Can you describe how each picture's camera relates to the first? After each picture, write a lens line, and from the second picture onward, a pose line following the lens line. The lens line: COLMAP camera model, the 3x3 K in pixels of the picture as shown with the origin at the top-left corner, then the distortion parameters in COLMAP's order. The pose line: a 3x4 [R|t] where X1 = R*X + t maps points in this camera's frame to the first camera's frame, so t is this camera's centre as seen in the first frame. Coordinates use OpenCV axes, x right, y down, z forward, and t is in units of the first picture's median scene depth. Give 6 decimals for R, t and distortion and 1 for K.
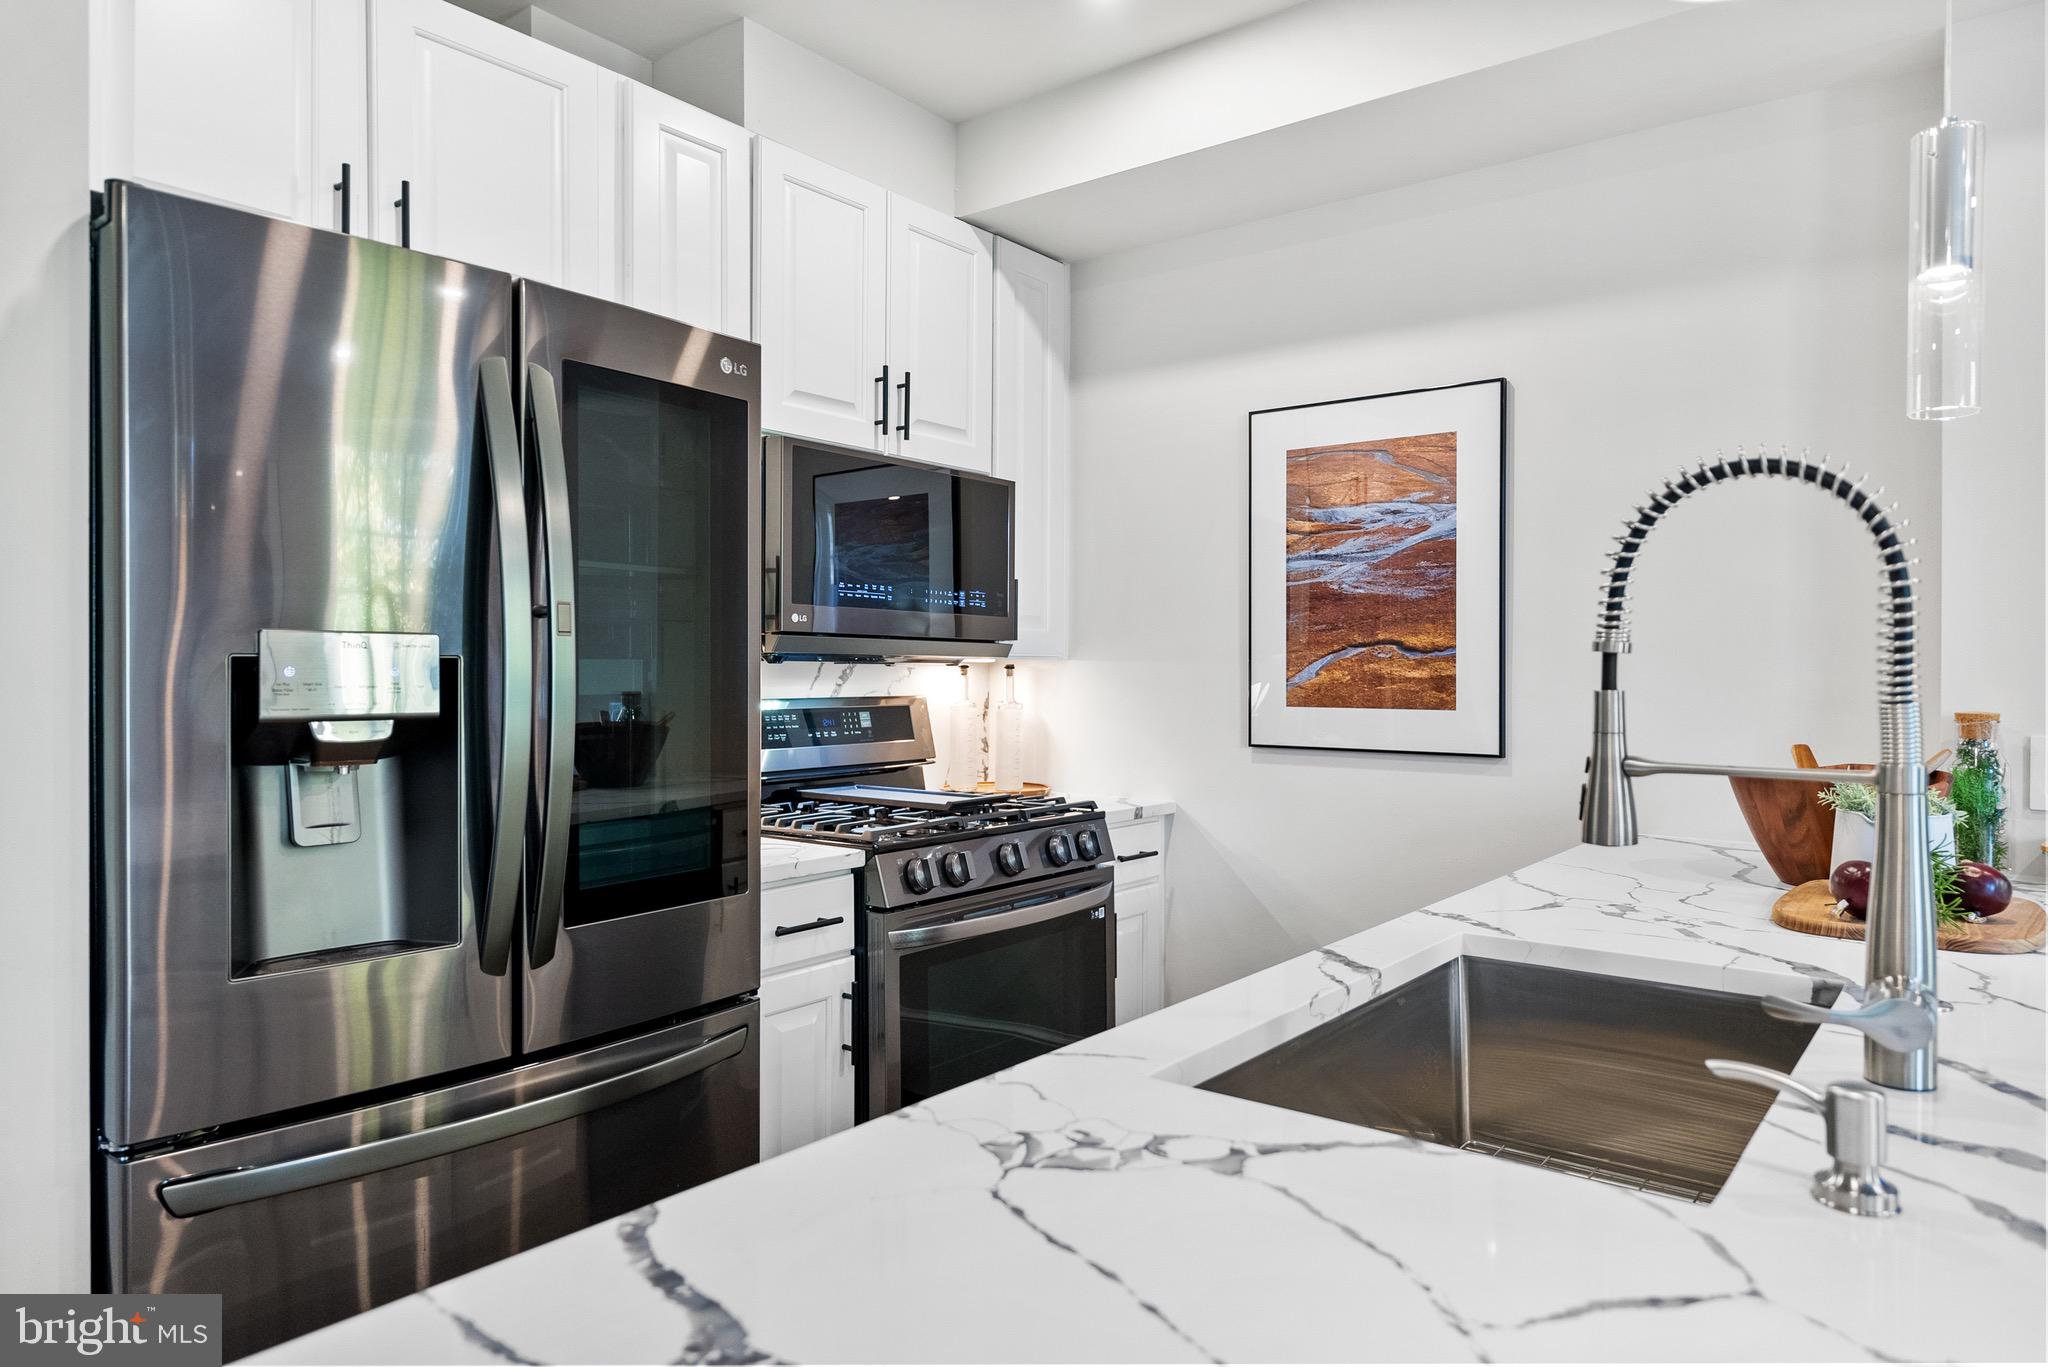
lens RADIAL K [[1321.8, 0, 978.7], [0, 1321.8, 665.3], [0, 0, 1]] dist [0.007173, -0.009040]
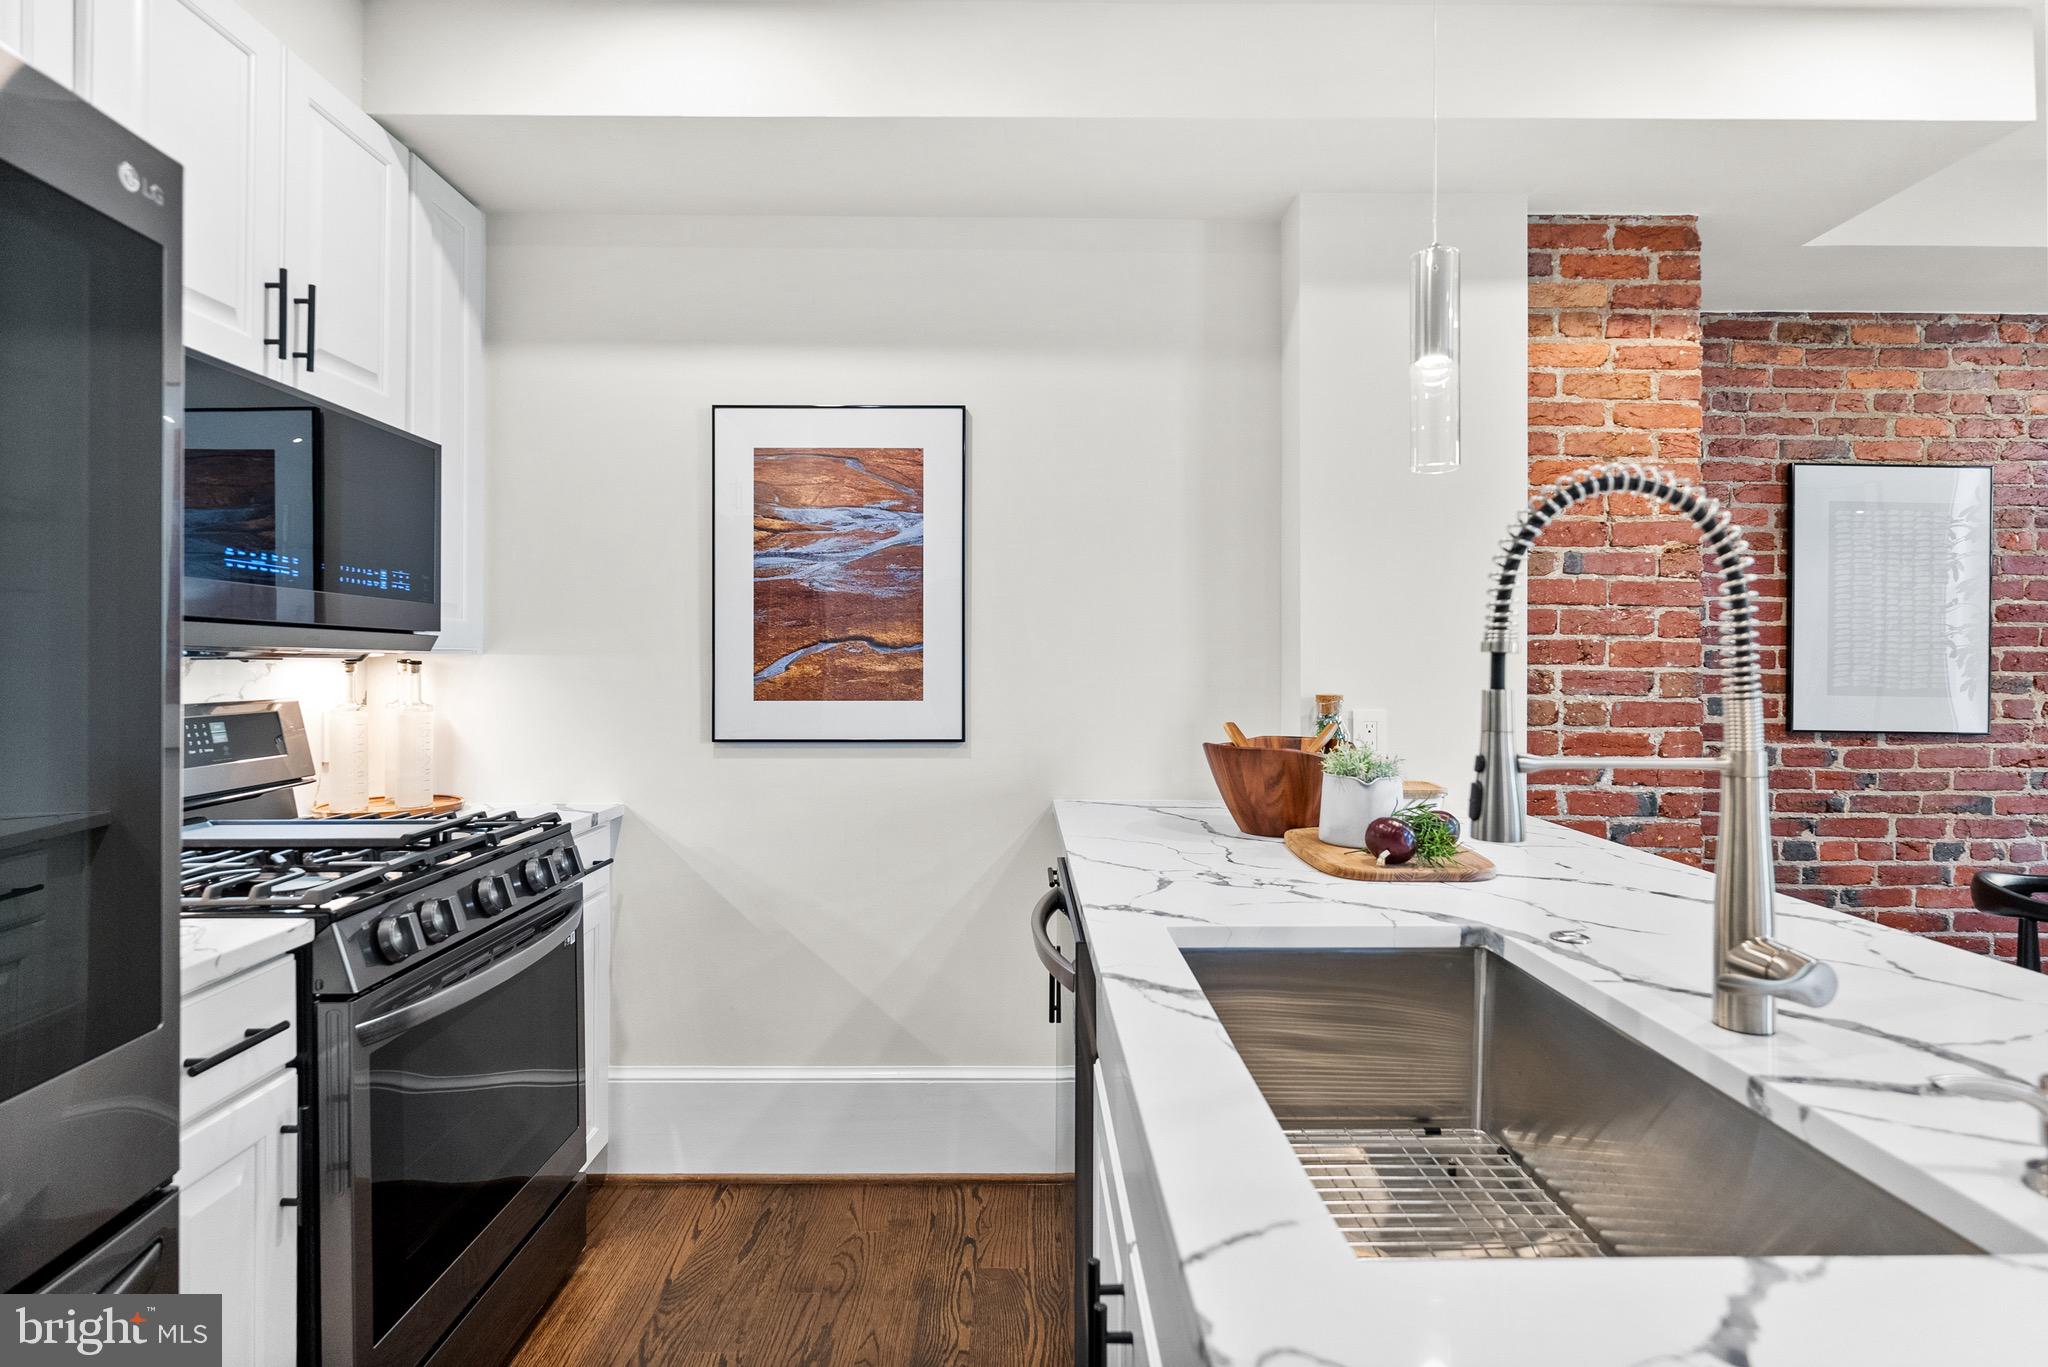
lens RADIAL K [[1055.8, 0, 1036.7], [0, 1055.8, 652.6], [0, 0, 1]] dist [-0.011233, 0.003832]
pose [[0.756741, 0.001084, 0.653714, -0.138869], [0.000476, 0.999997, -0.002209, -0.003802], [-0.653715, 0.001983, 0.756738, 0.261089]]
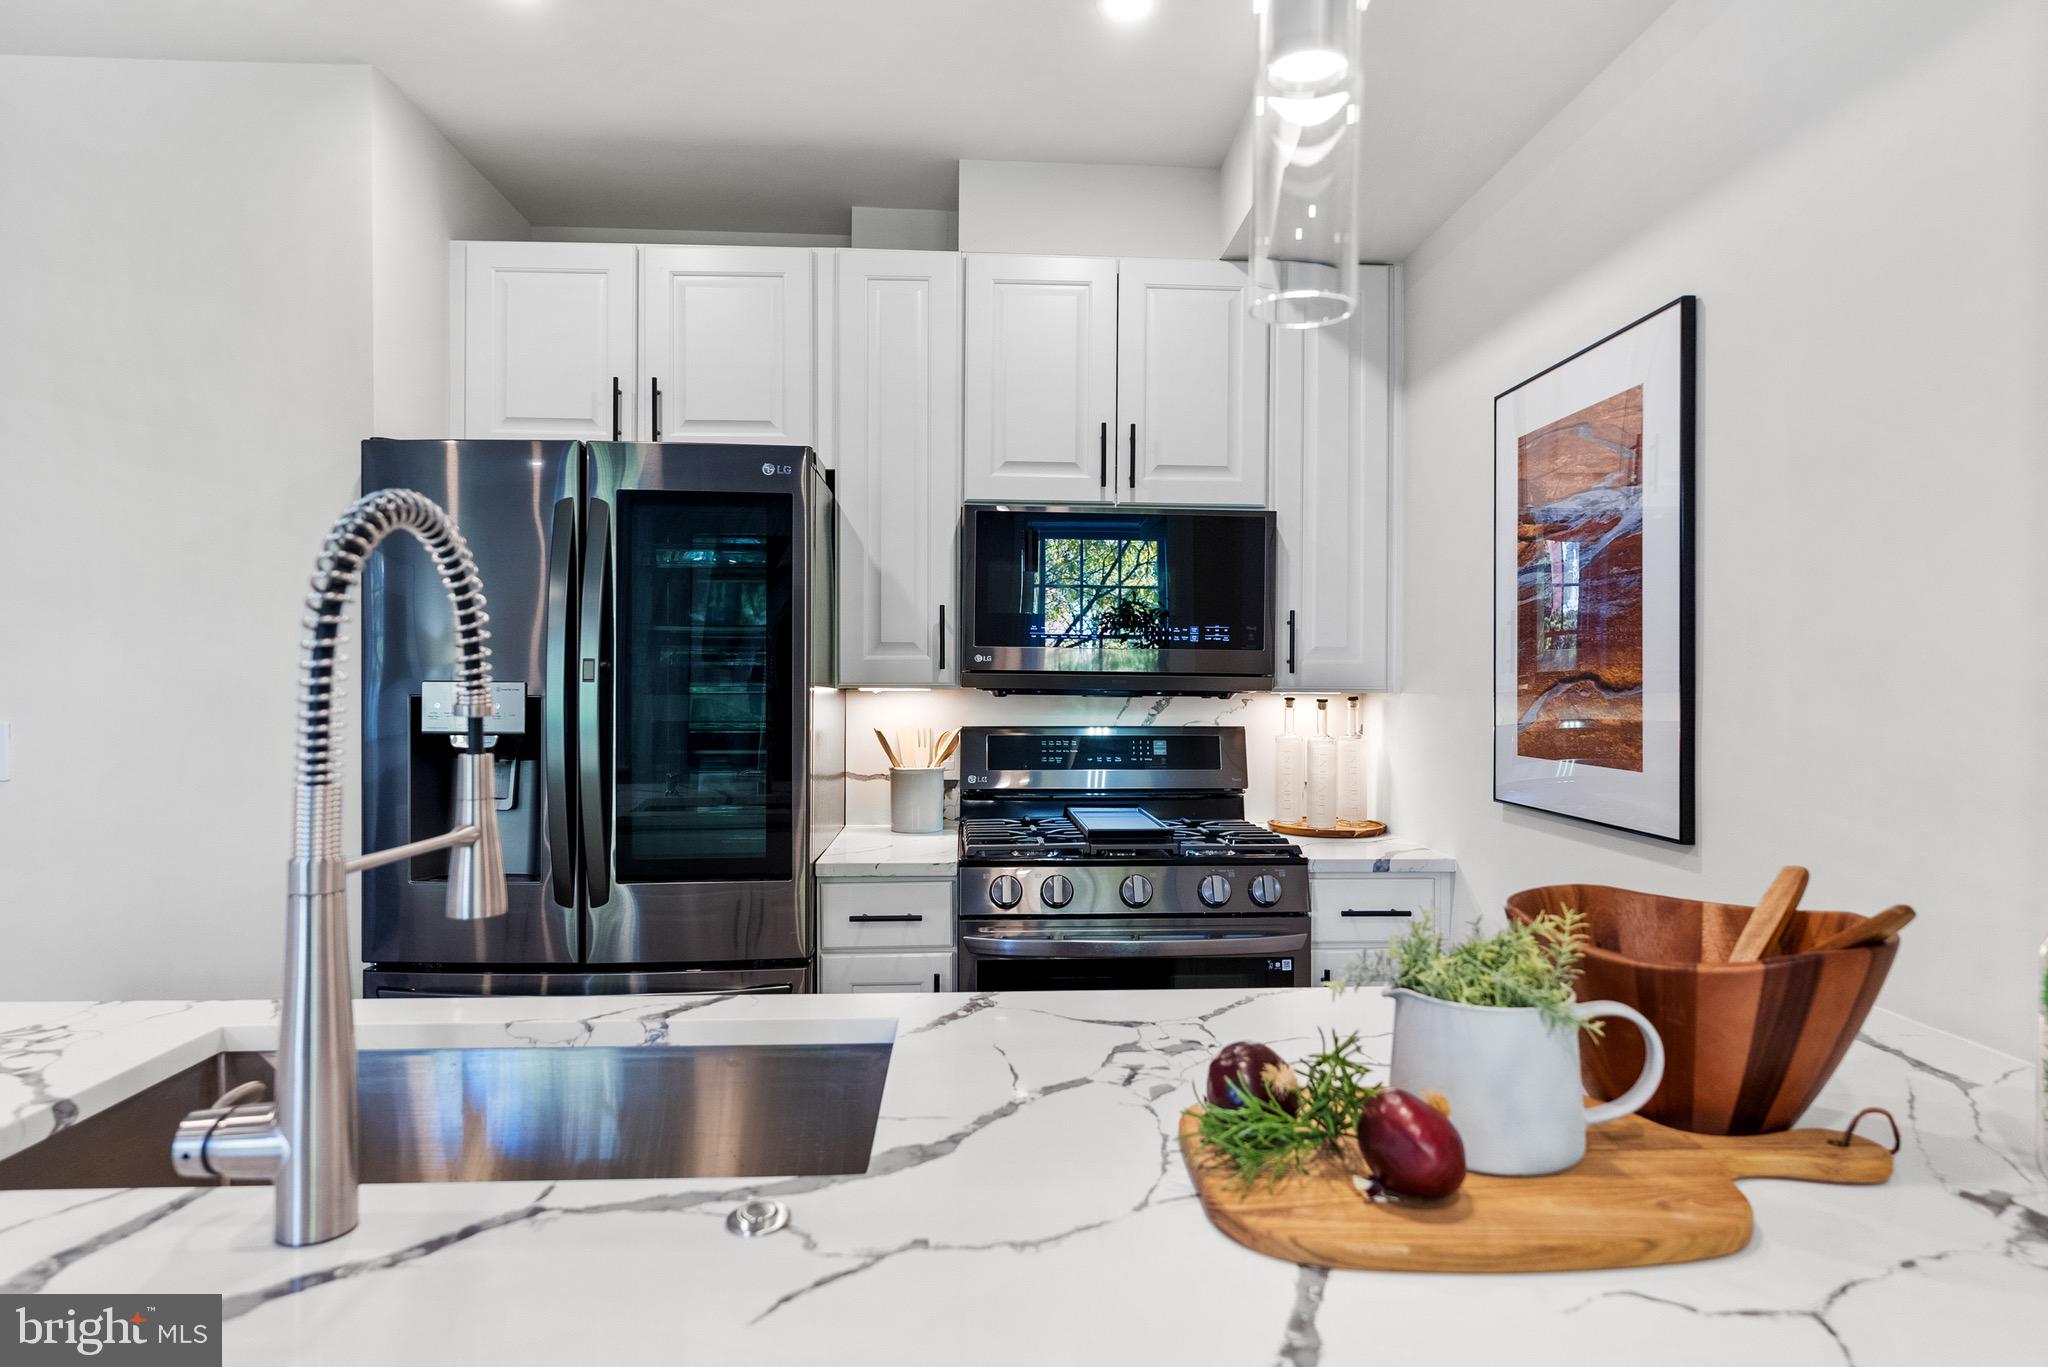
lens RADIAL K [[1122.9, 0, 968.1], [0, 1122.9, 688.9], [0, 0, 1]] dist [0.005455, -0.000311]
pose [[0.659482, 0.004540, -0.751707, 0.559049], [-0.000258, 0.999983, 0.005813, -0.013708], [0.751720, -0.003639, 0.659472, 0.308482]]
